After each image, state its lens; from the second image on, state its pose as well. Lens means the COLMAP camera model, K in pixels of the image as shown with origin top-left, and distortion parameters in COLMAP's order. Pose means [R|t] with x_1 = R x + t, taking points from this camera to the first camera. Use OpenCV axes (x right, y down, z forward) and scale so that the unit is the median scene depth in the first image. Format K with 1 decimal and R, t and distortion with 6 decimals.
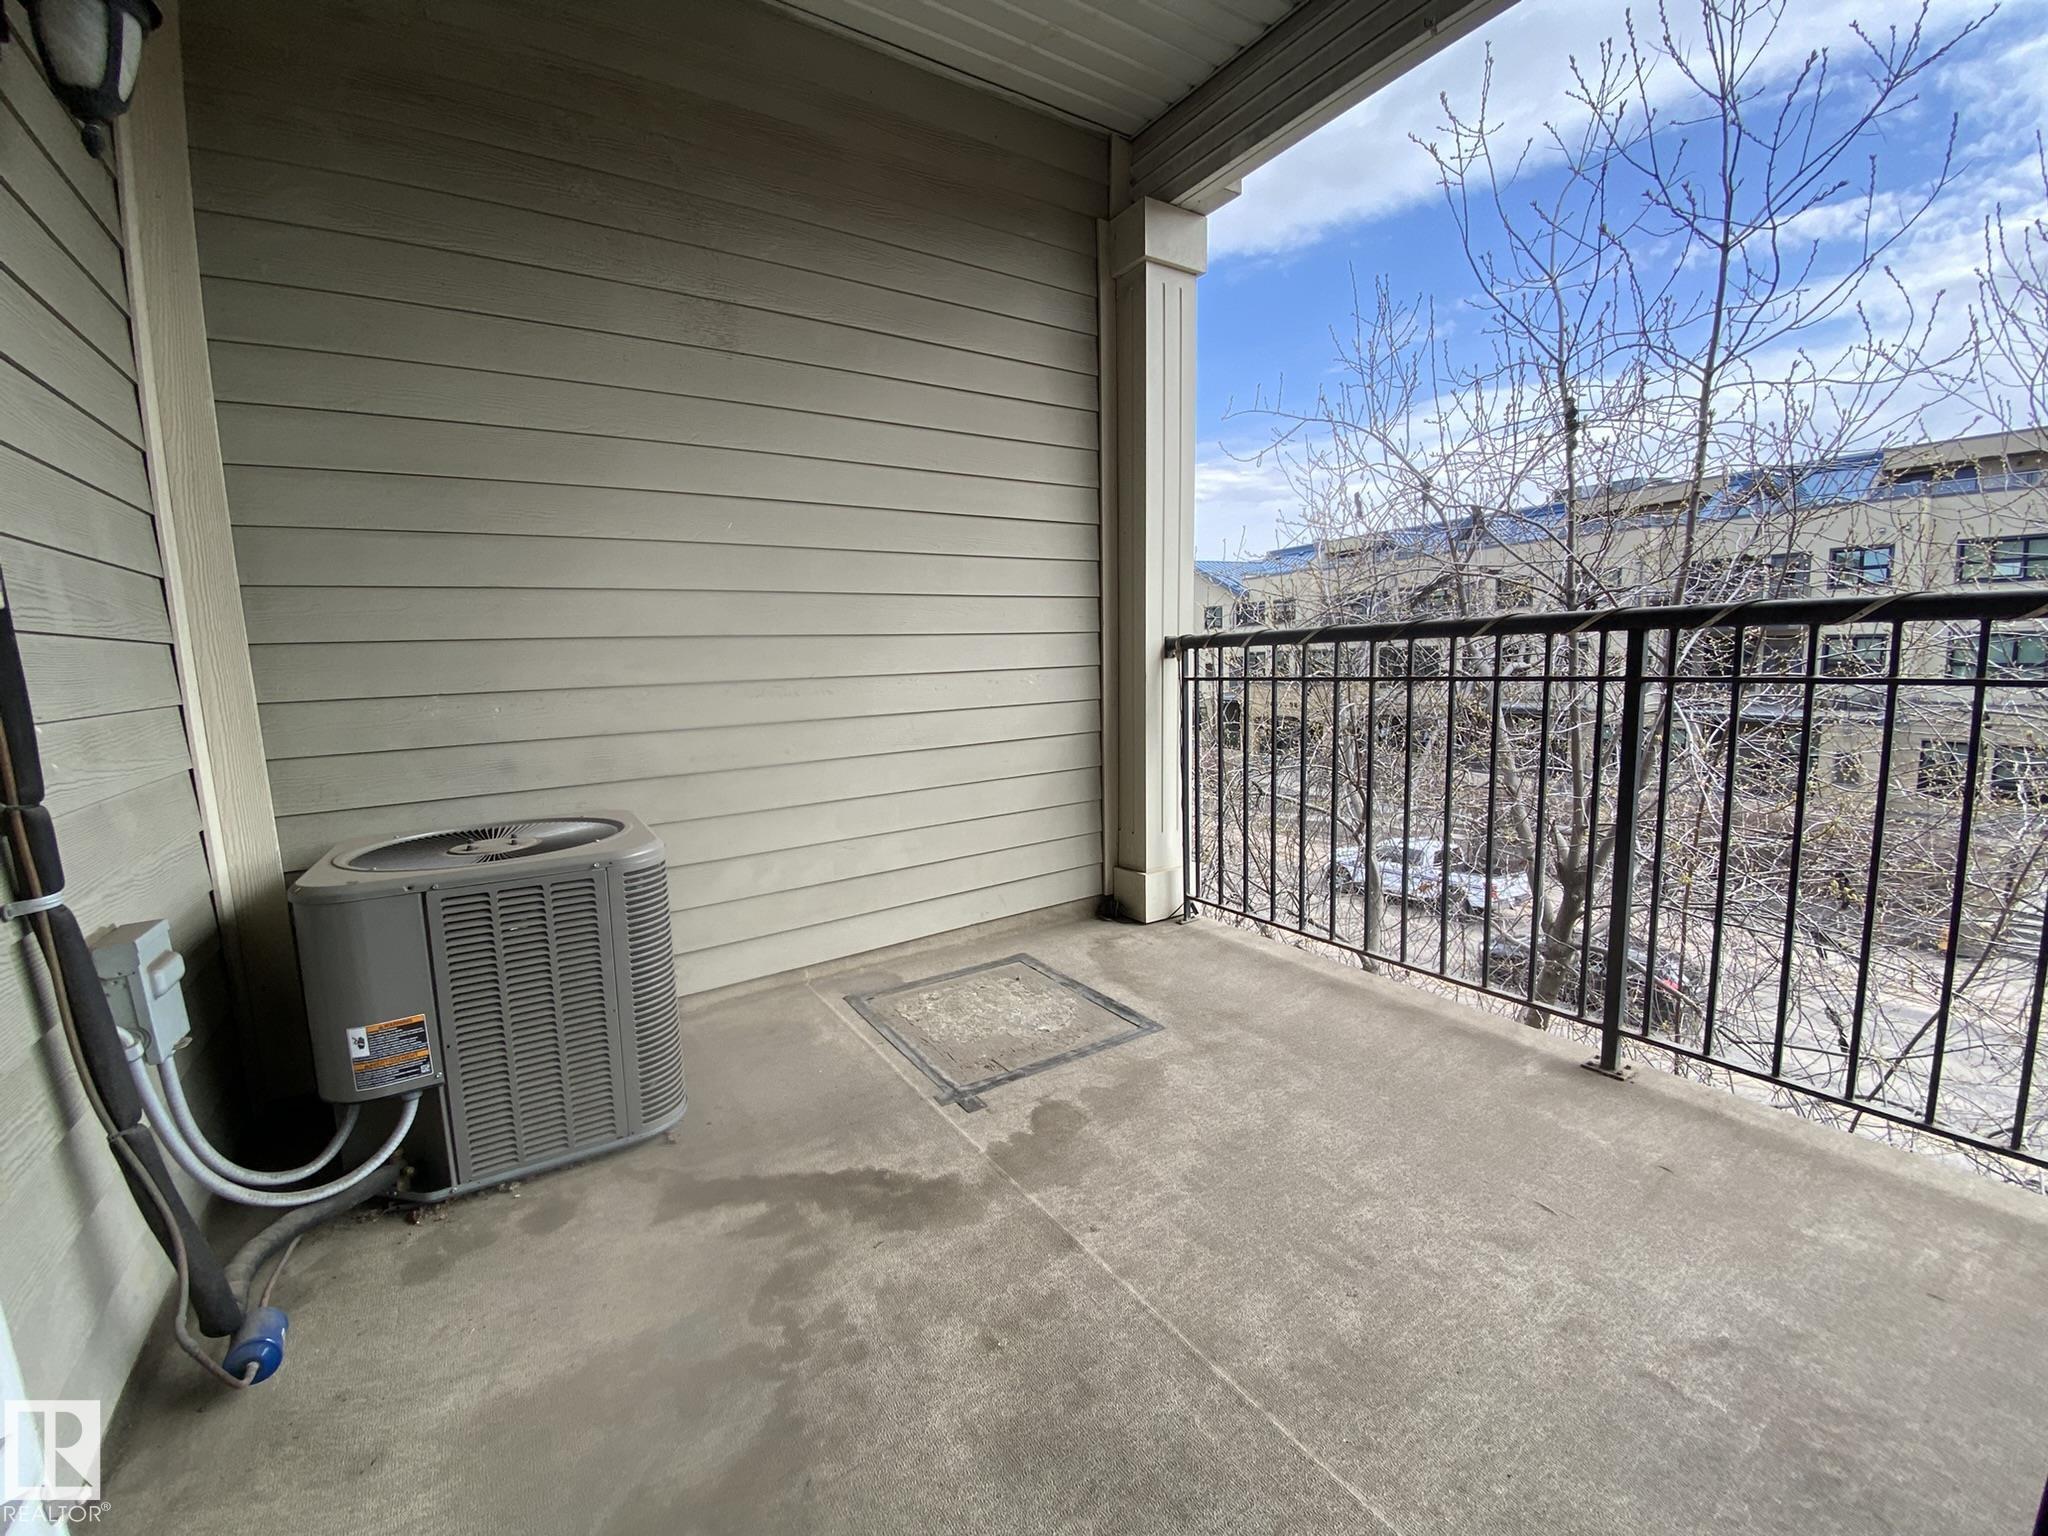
lens RADIAL K [[832.8, 0, 1024.0], [0, 832.8, 768.0], [0, 0, 1]] dist [0.051068, -0.031147]
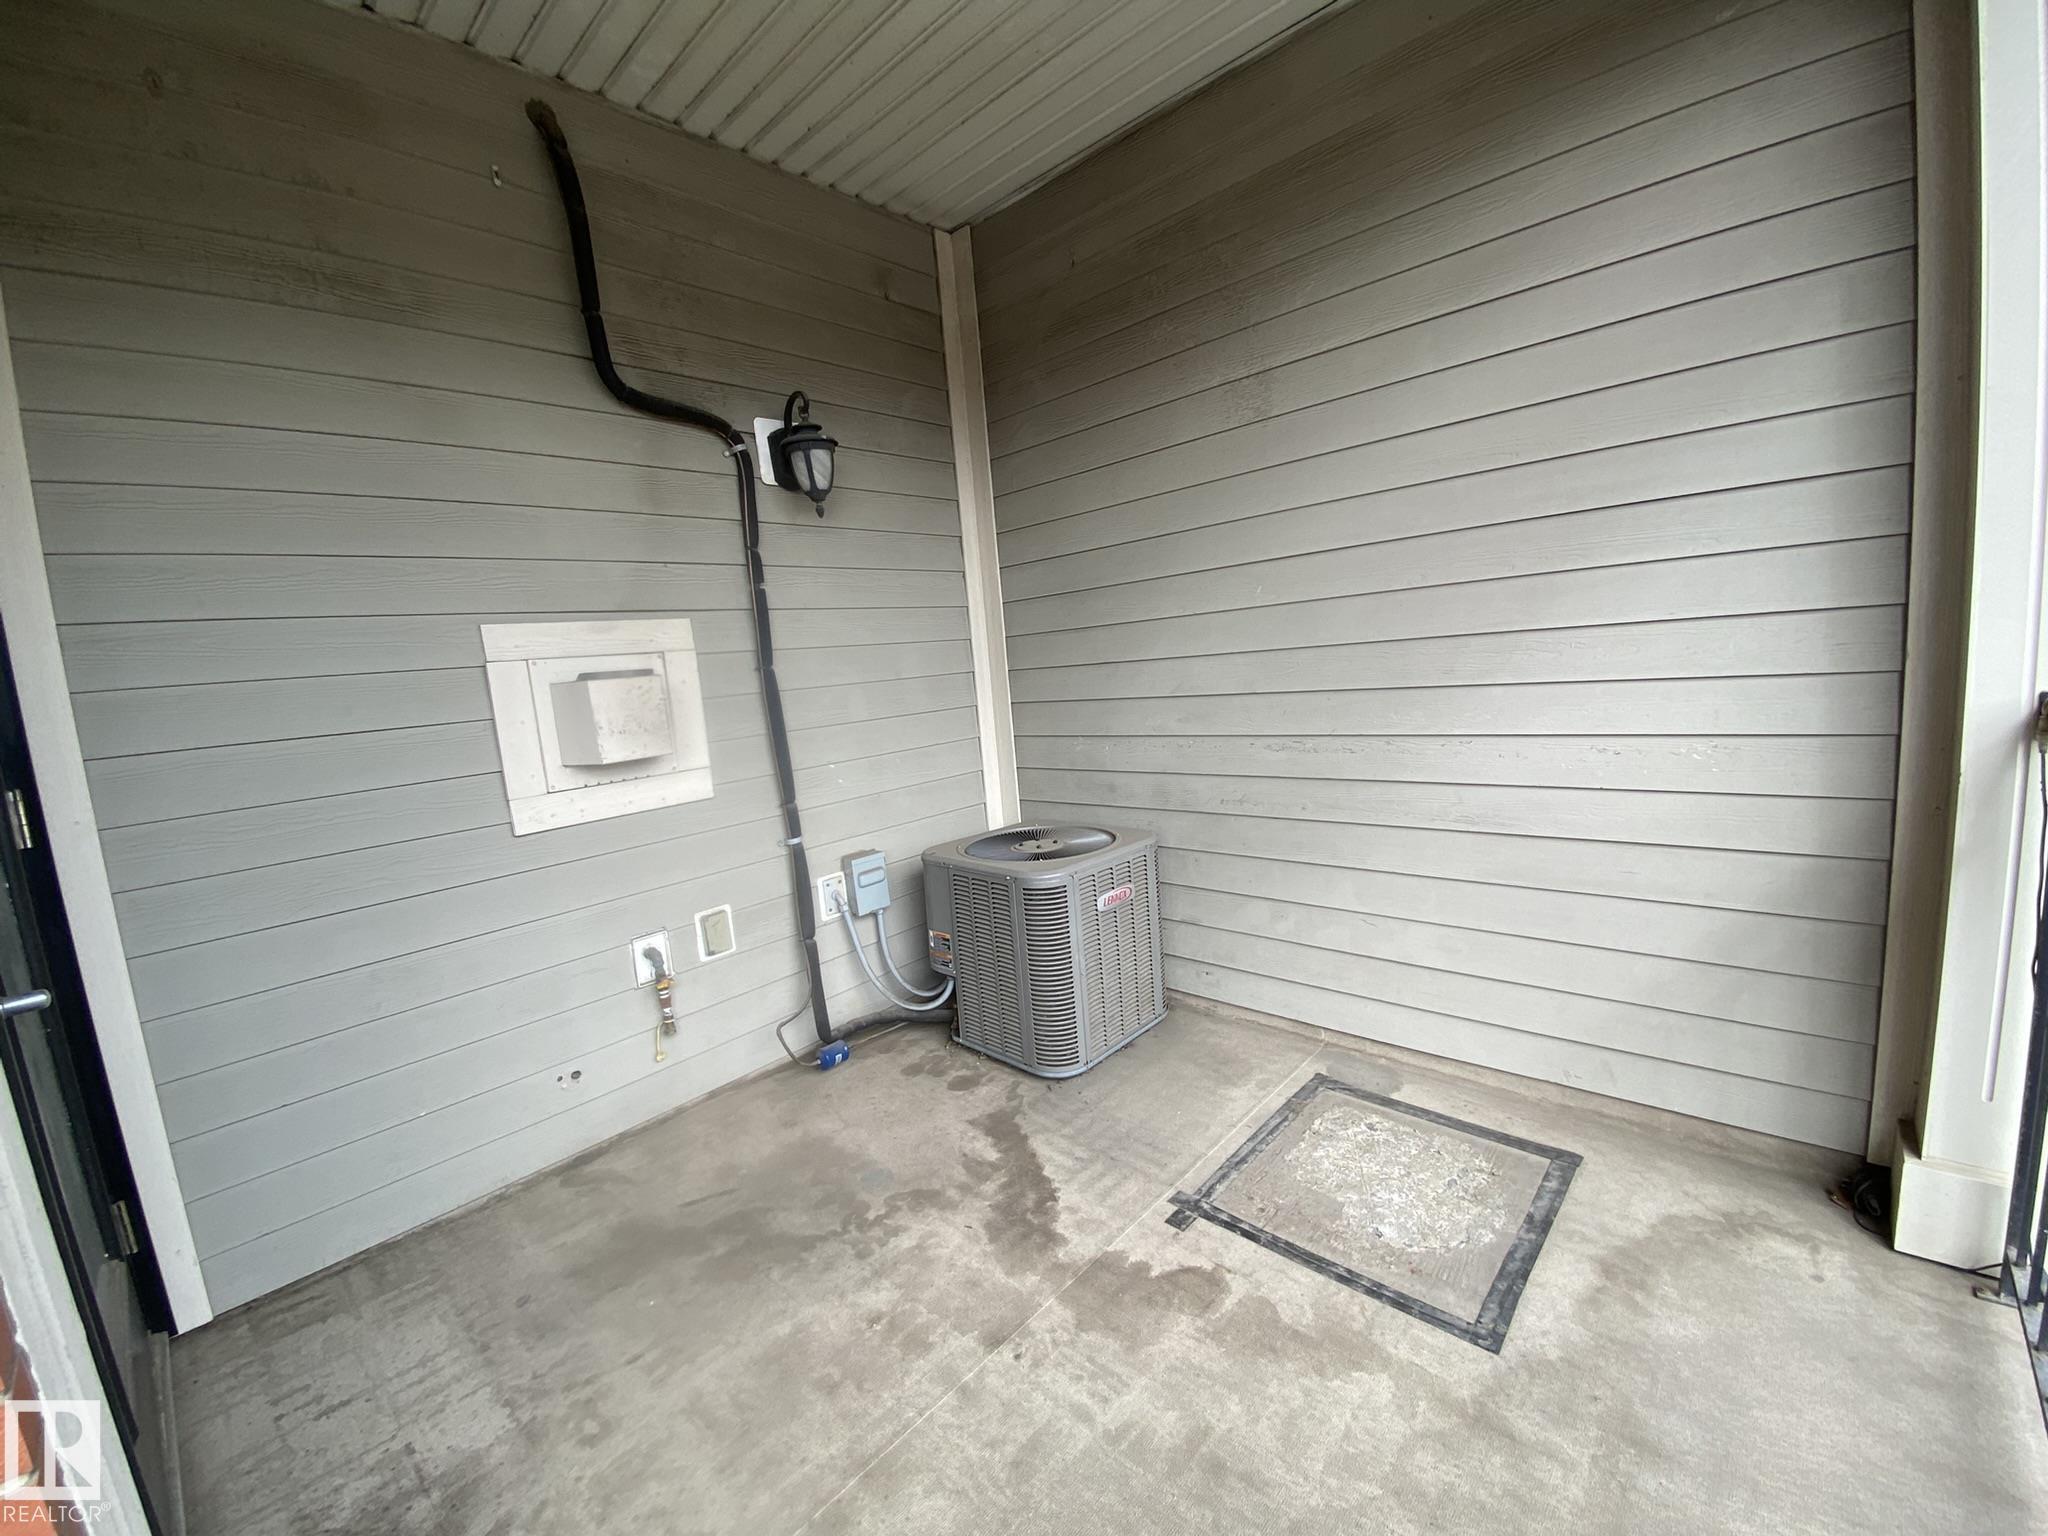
lens RADIAL K [[832.8, 0, 1024.0], [0, 832.8, 768.0], [0, 0, 1]] dist [0.051068, -0.031147]
pose [[0.249498, 0.140425, -0.958140, 0.658986], [-0.057095, 0.989842, 0.130203, -0.201826], [0.966691, 0.022219, 0.254982, 0.494774]]
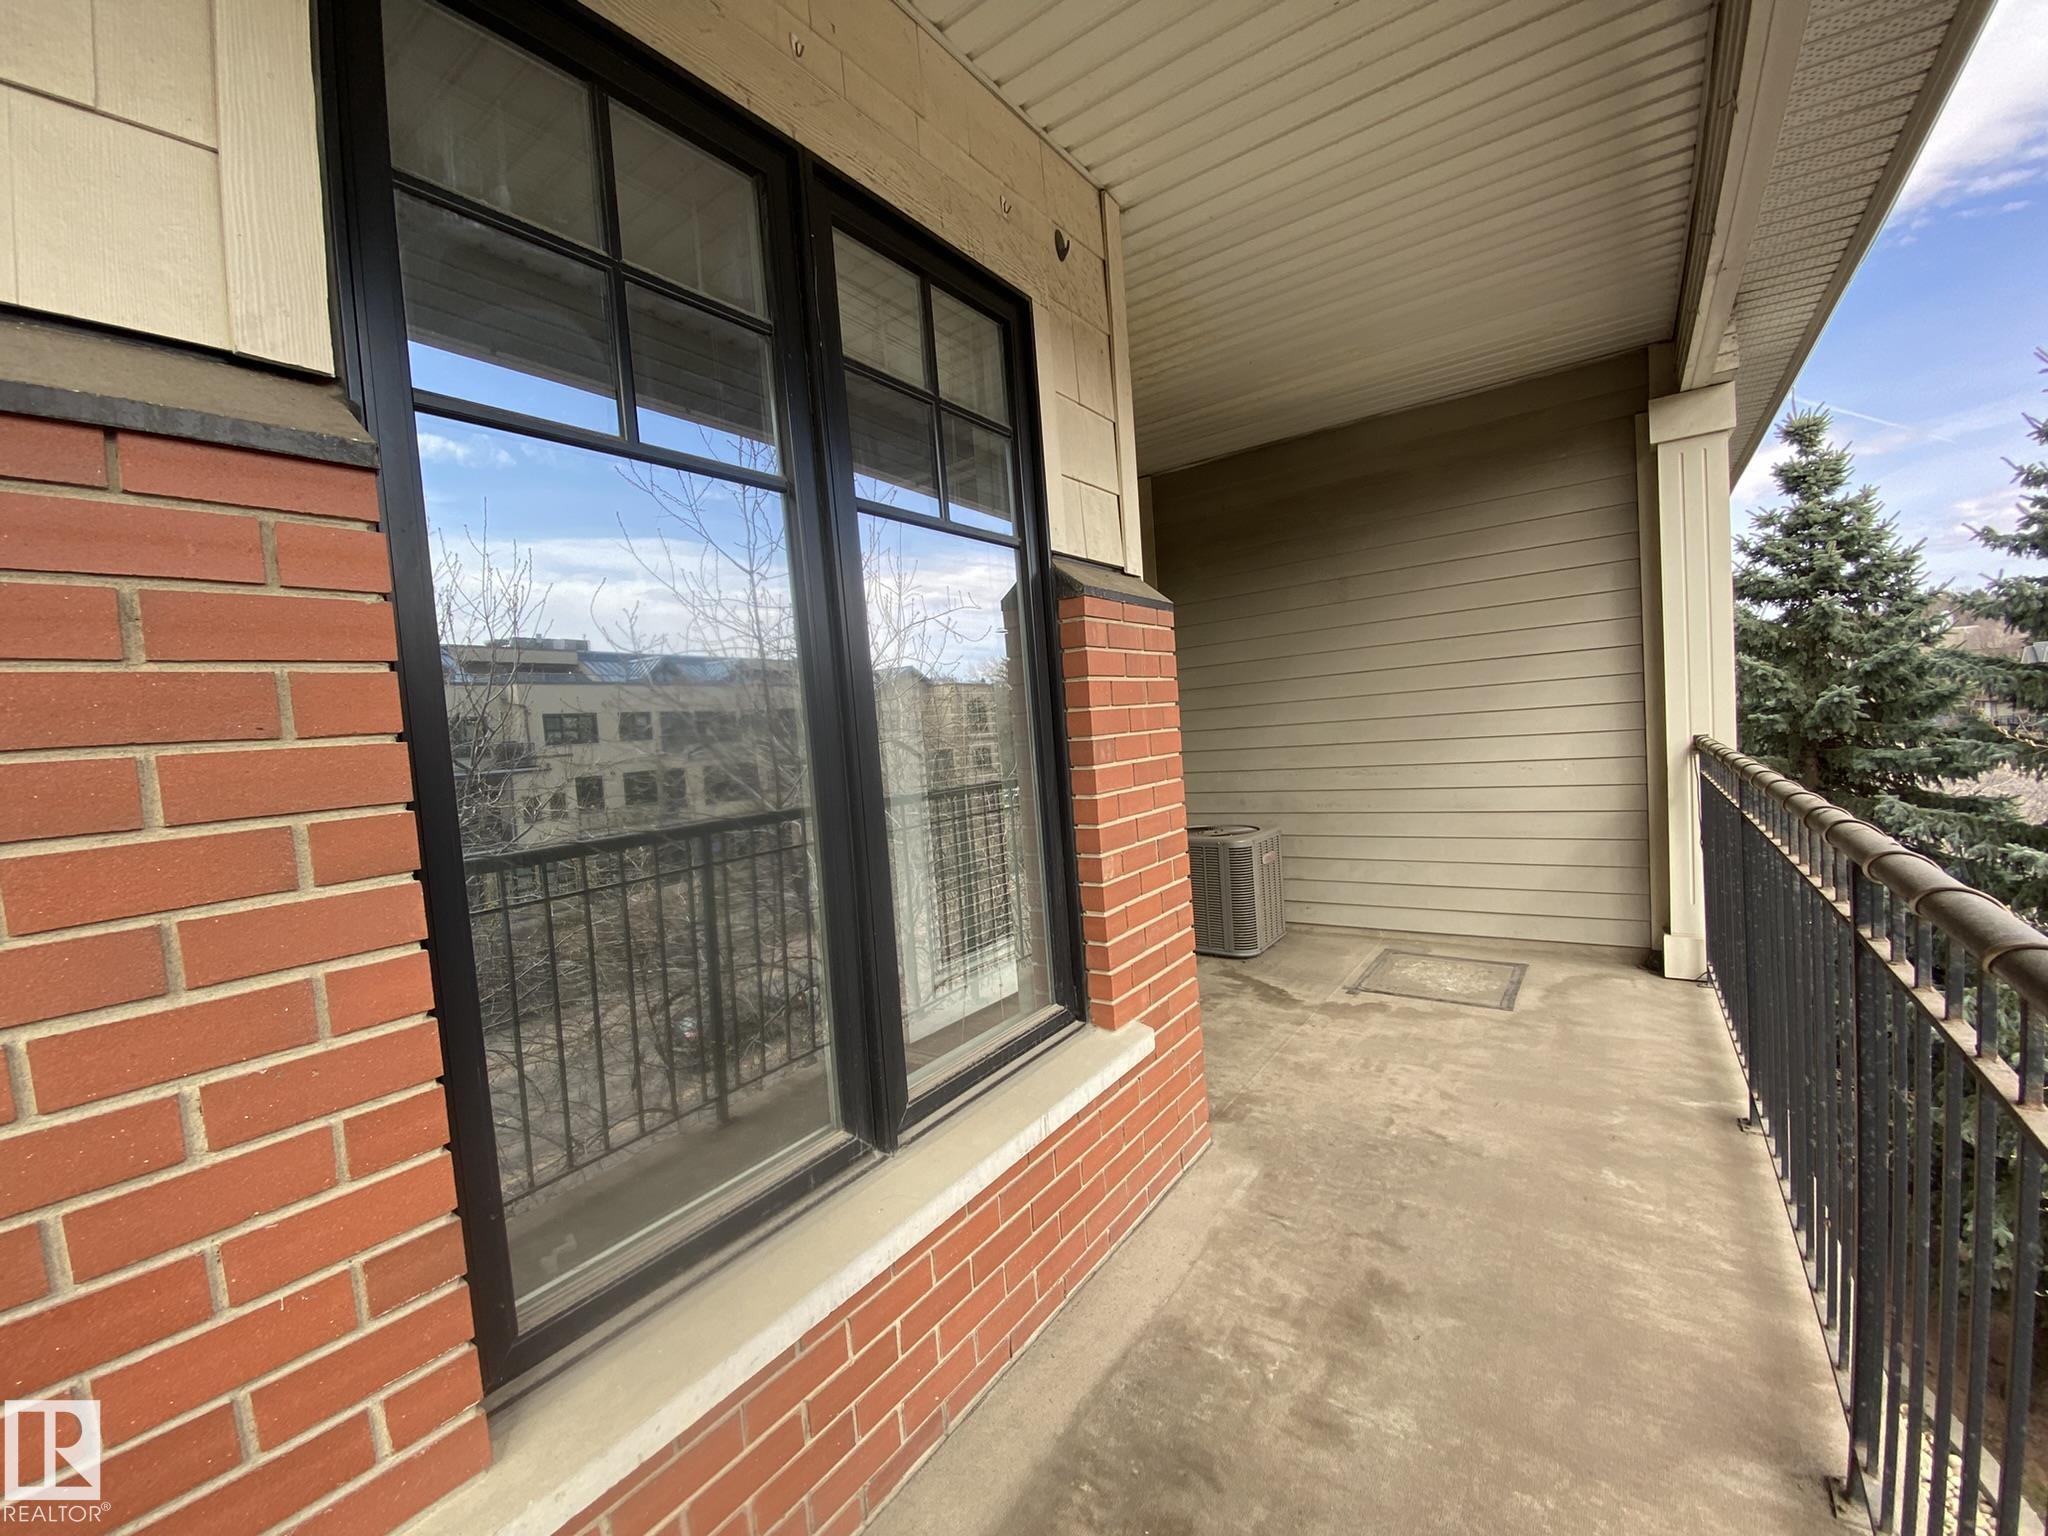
lens RADIAL K [[832.8, 0, 1024.0], [0, 832.8, 768.0], [0, 0, 1]] dist [0.051068, -0.031147]
pose [[0.374554, 0.050346, -0.925837, 1.284108], [-0.066371, 0.997419, 0.027388, -0.116162], [0.924826, 0.051191, 0.376929, -0.437991]]
